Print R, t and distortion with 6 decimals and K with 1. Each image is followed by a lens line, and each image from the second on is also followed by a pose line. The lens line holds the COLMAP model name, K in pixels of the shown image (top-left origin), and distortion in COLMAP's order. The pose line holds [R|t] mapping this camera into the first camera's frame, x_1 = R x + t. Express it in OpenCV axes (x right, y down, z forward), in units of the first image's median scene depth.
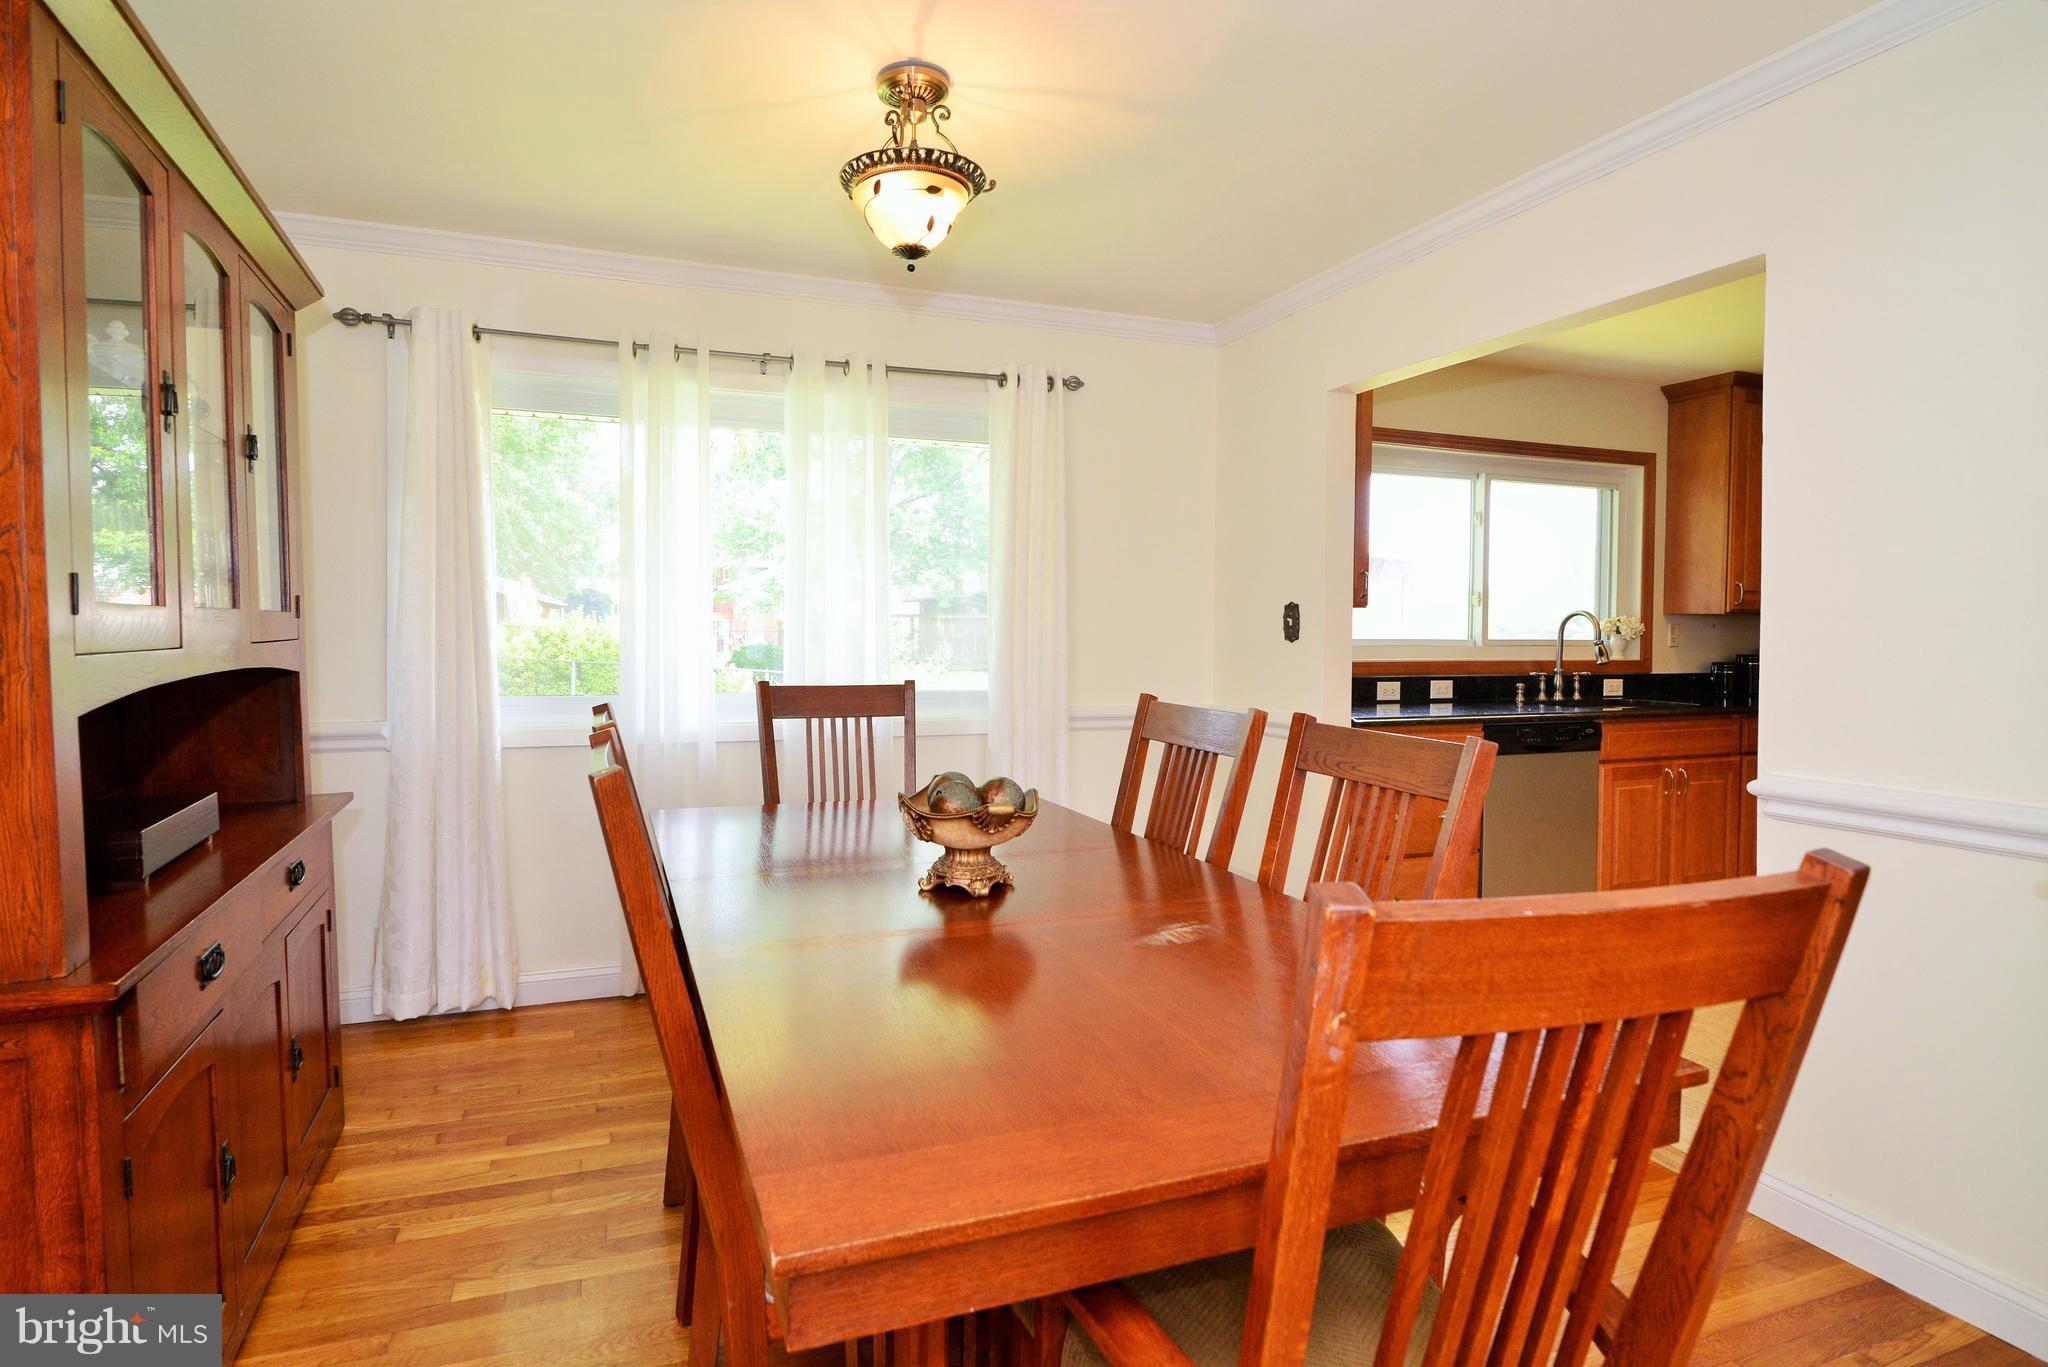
lens RADIAL K [[991.7, 0, 995.7], [0, 991.7, 651.7], [0, 0, 1]] dist [-0.001501, -0.000088]
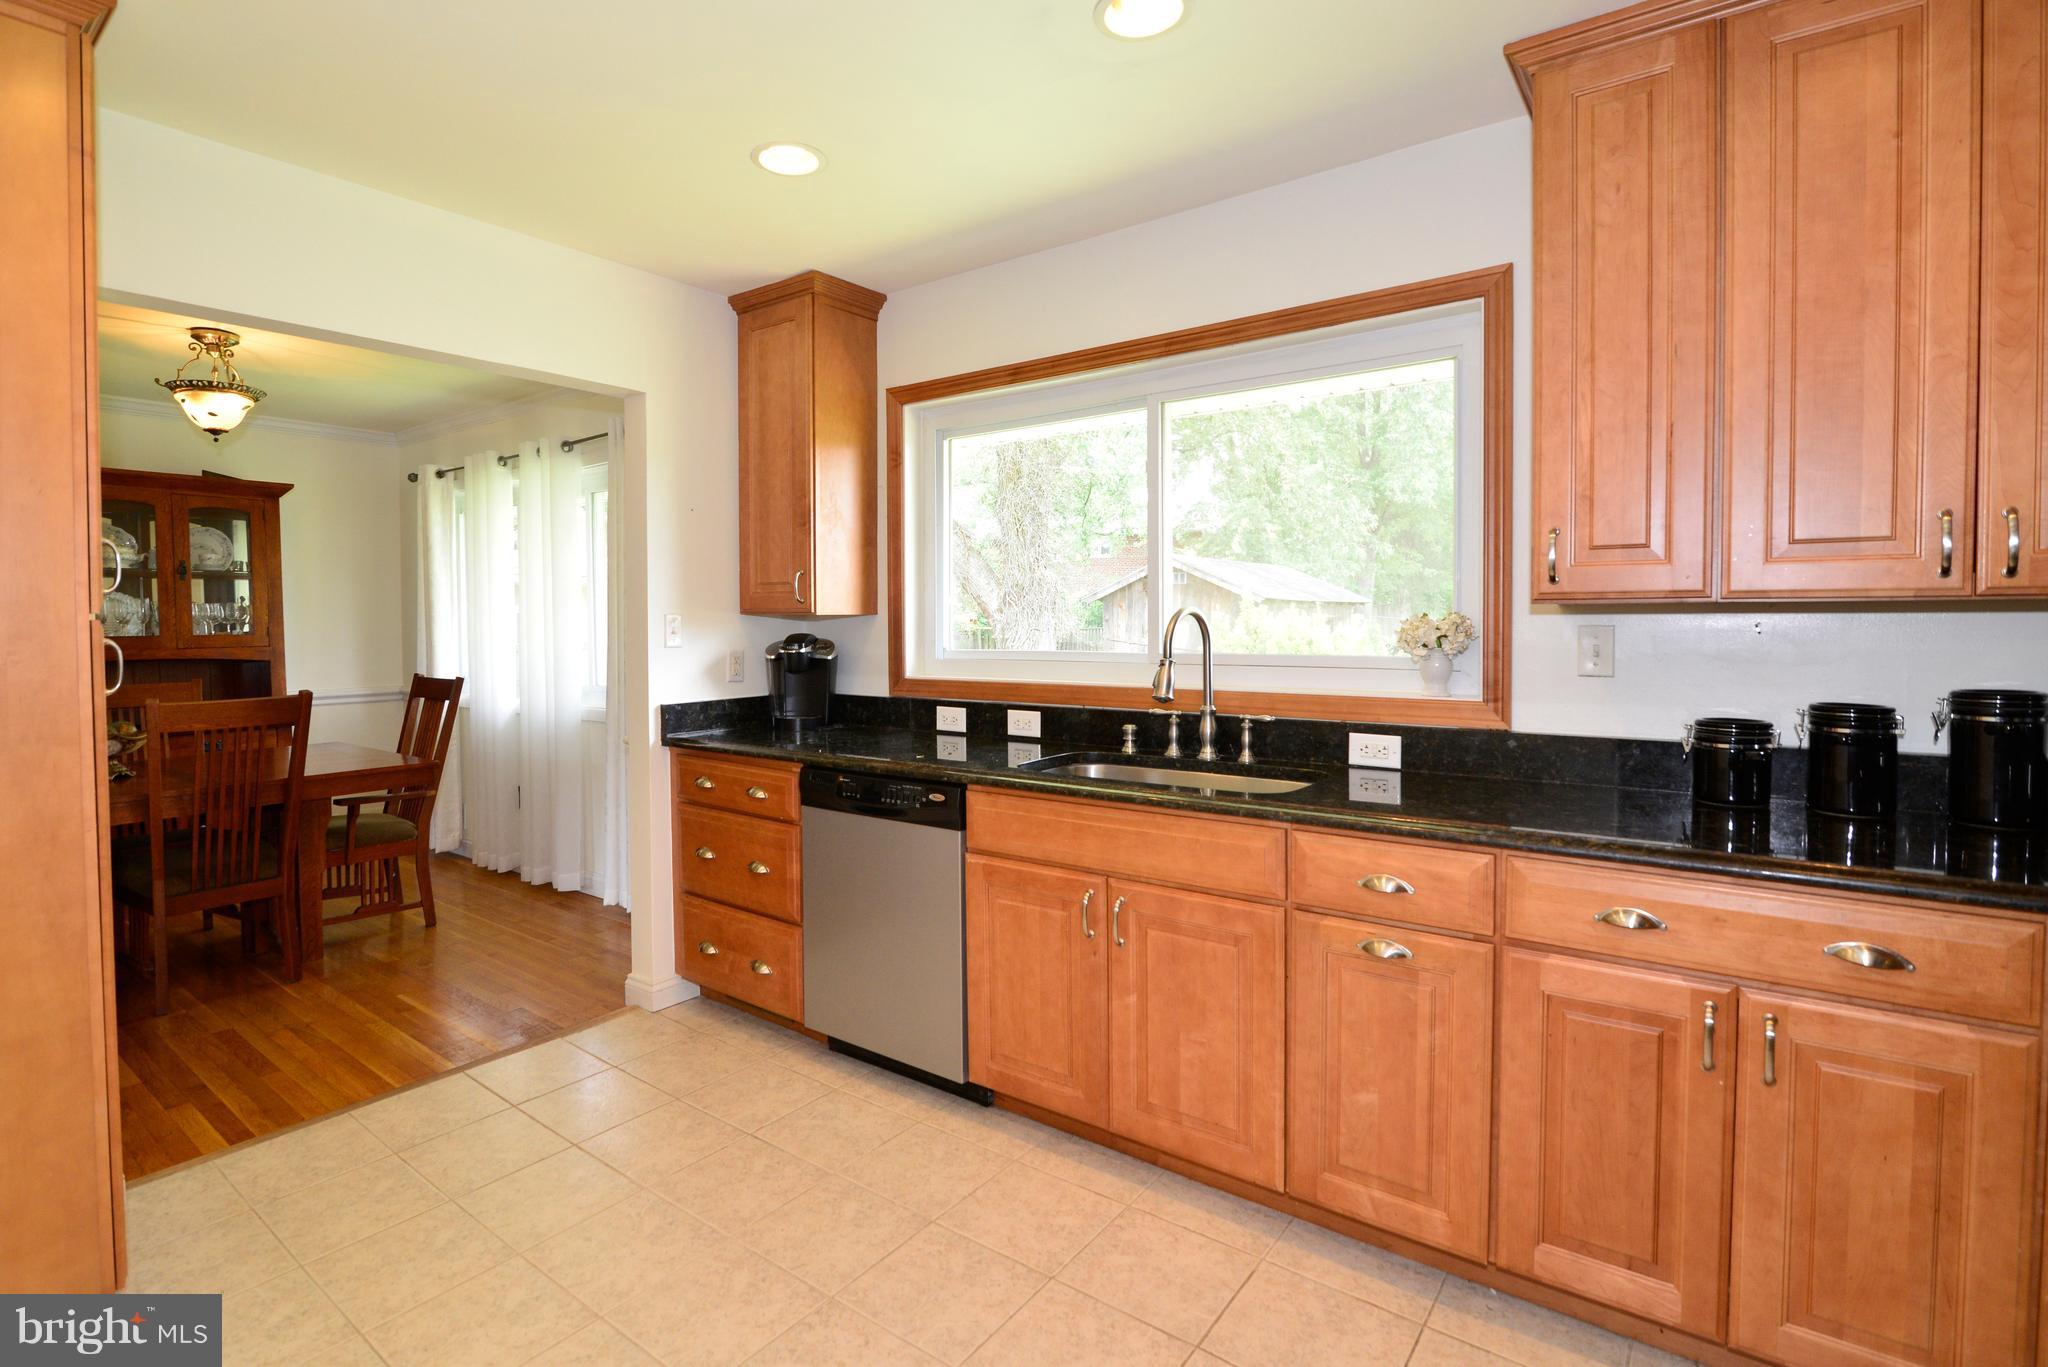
lens RADIAL K [[994.7, 0, 963.5], [0, 994.7, 645.0], [0, 0, 1]] dist [-0.016064, -0.000002]
pose [[0.527855, 0.011332, -0.849259, 0.994266], [-0.008606, 0.999931, 0.007993, -0.022636], [0.849291, 0.003089, 0.527916, 0.569090]]
